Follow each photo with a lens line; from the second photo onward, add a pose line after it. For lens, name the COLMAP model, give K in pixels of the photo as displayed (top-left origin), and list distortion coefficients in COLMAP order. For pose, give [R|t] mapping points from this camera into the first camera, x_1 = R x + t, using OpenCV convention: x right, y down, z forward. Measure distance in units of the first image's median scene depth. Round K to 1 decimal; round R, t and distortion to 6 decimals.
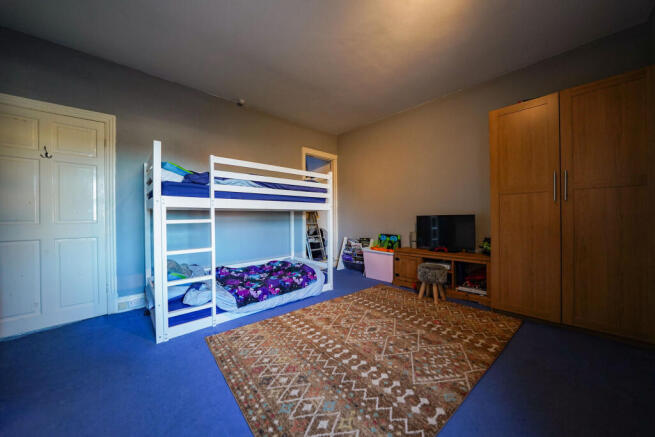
lens RADIAL K [[227.8, 0, 326.5], [0, 227.8, 219.1], [0, 0, 1]] dist [-0.016937, 0.000245]
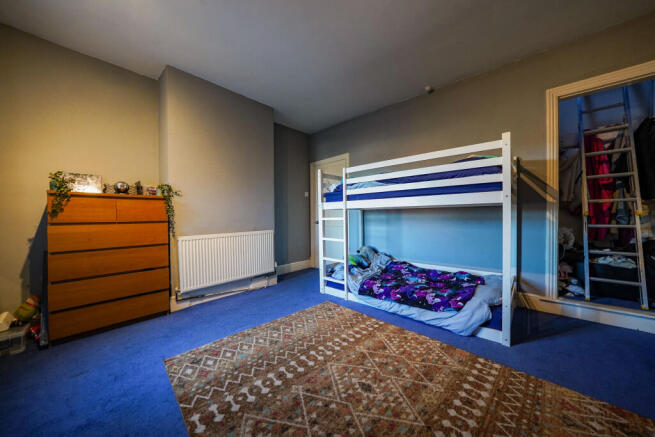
lens RADIAL K [[227.8, 0, 326.5], [0, 227.8, 219.1], [0, 0, 1]] dist [-0.016937, 0.000245]
pose [[0.088420, 0.022328, -0.995833, 0.803925], [0.004746, 0.999728, 0.022837, -0.021164], [0.996072, -0.006746, 0.088290, 0.794818]]
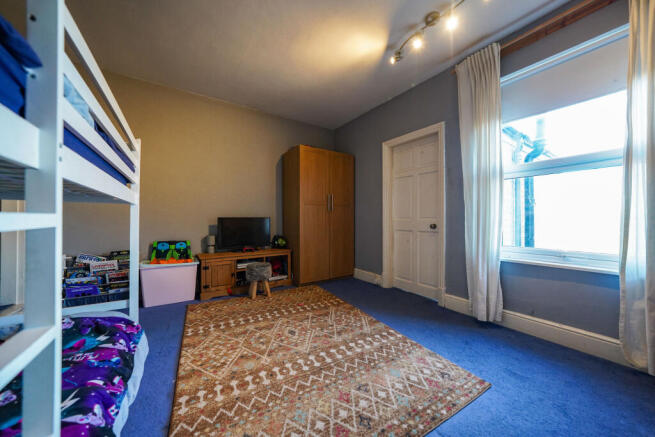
lens RADIAL K [[227.8, 0, 326.5], [0, 227.8, 219.1], [0, 0, 1]] dist [-0.016937, 0.000245]
pose [[0.165810, 0.014406, 0.986052, -0.716536], [0.002104, 0.999886, -0.014962, 0.010282], [-0.986155, 0.004555, 0.165761, 0.659762]]
